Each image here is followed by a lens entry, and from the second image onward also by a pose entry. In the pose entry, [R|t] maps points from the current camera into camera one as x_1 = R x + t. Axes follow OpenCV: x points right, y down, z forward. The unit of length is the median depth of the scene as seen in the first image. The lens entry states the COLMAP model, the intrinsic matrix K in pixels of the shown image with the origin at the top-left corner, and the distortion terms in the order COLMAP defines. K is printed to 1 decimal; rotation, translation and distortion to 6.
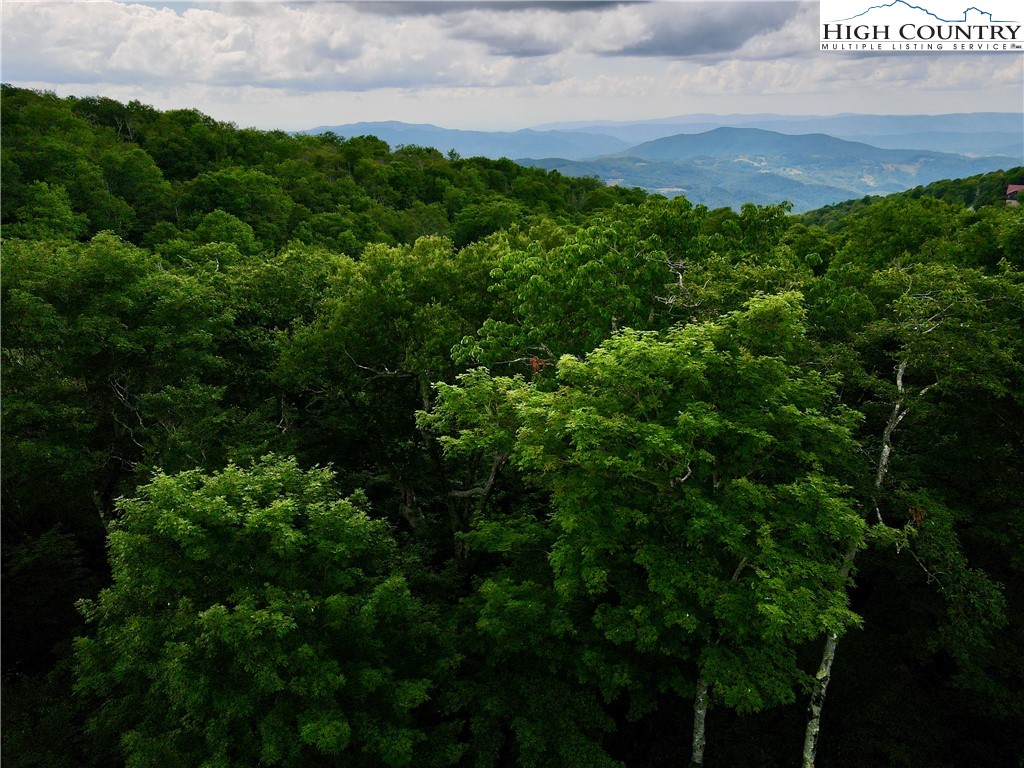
lens RADIAL K [[754.9, 0, 508.8], [0, 754.9, 383.9], [0, 0, 1]] dist [-0.001039, 0.037705]
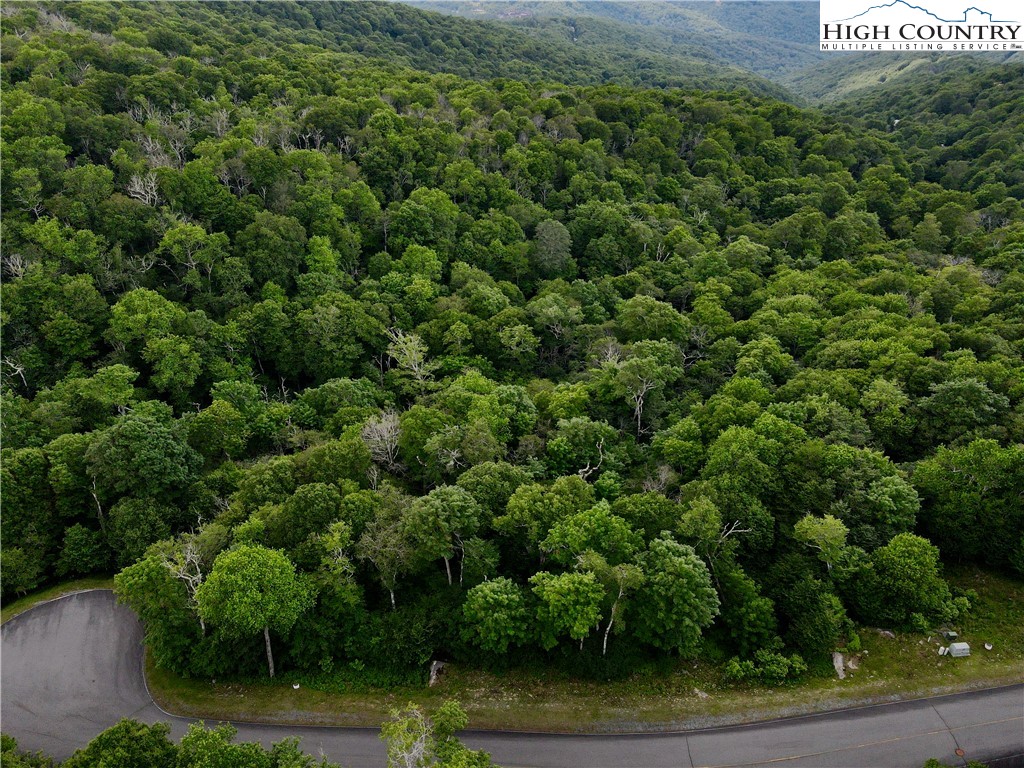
lens RADIAL K [[753.5, 0, 510.2], [0, 753.5, 388.3], [0, 0, 1]] dist [0.002831, 0.013900]
pose [[0.984742, 0.095456, -0.145506, 0.058954], [-0.058057, 0.968437, 0.242404, -0.374152], [0.164052, -0.230258, 0.959202, -0.563940]]
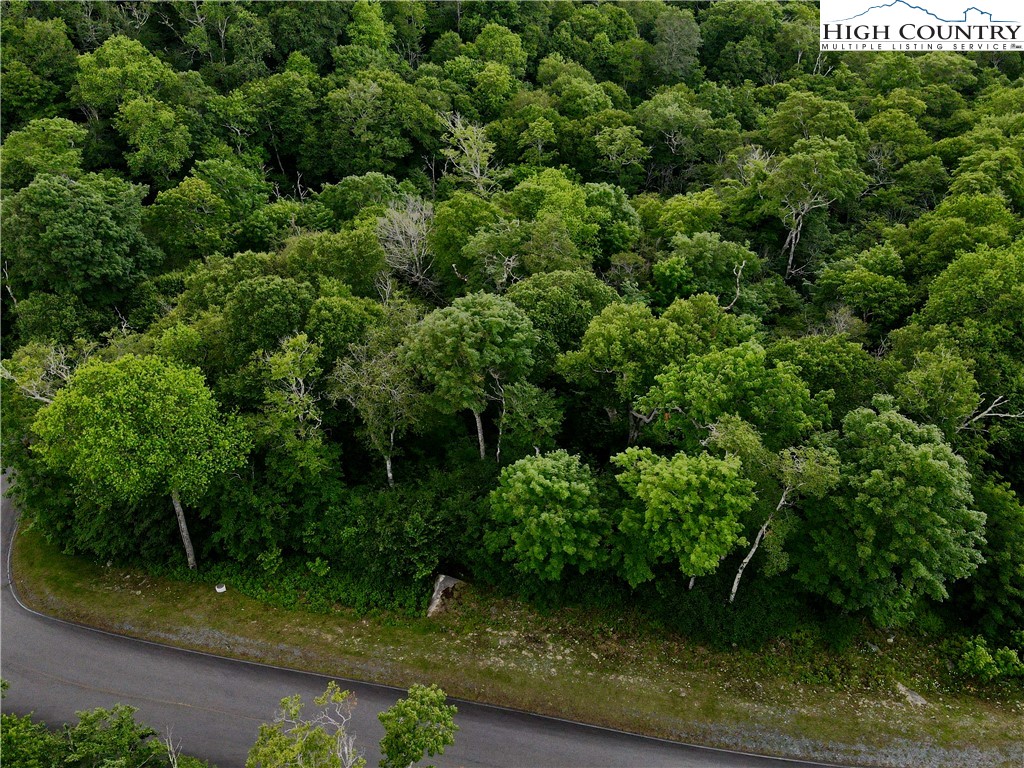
lens RADIAL K [[753.5, 0, 510.2], [0, 753.5, 388.3], [0, 0, 1]] dist [0.002831, 0.013900]
pose [[0.951211, 0.203440, -0.231968, 0.019136], [-0.102452, 0.917428, 0.384486, -0.186405], [0.291034, -0.341962, 0.893510, -0.236977]]
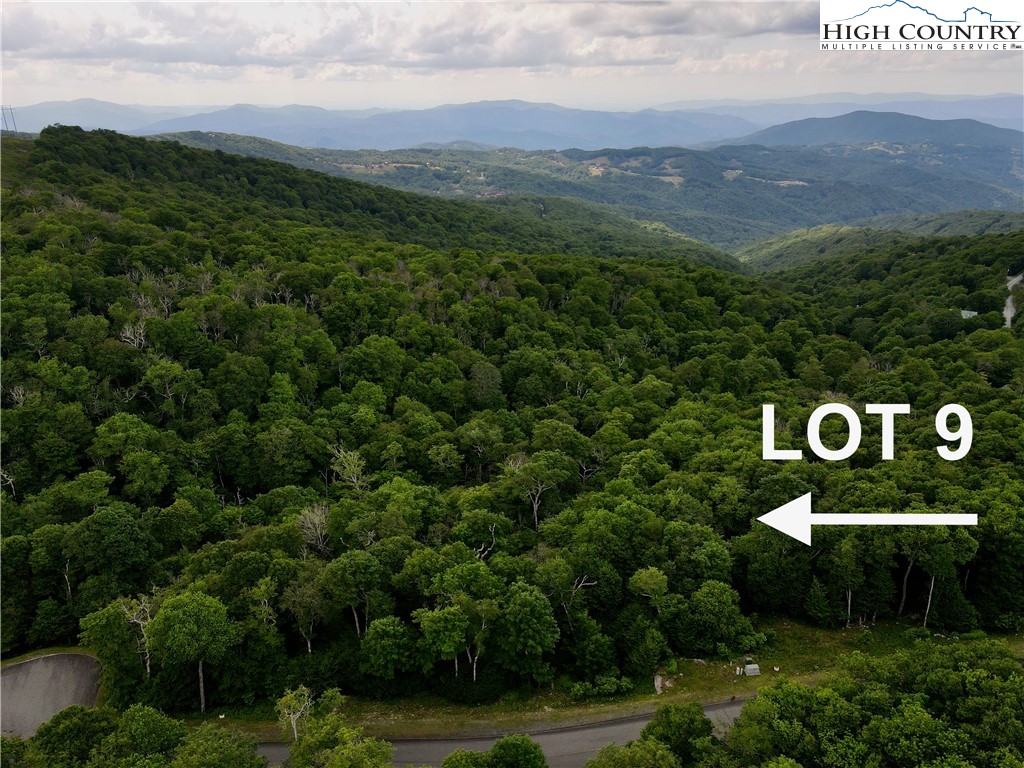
lens RADIAL K [[754.9, 0, 508.8], [0, 754.9, 383.9], [0, 0, 1]] dist [-0.001039, 0.037705]
pose [[0.988473, 0.058824, -0.139503, 0.232270], [-0.055134, 0.998023, 0.030175, -0.335300], [0.141002, -0.022136, 0.989762, -0.820341]]
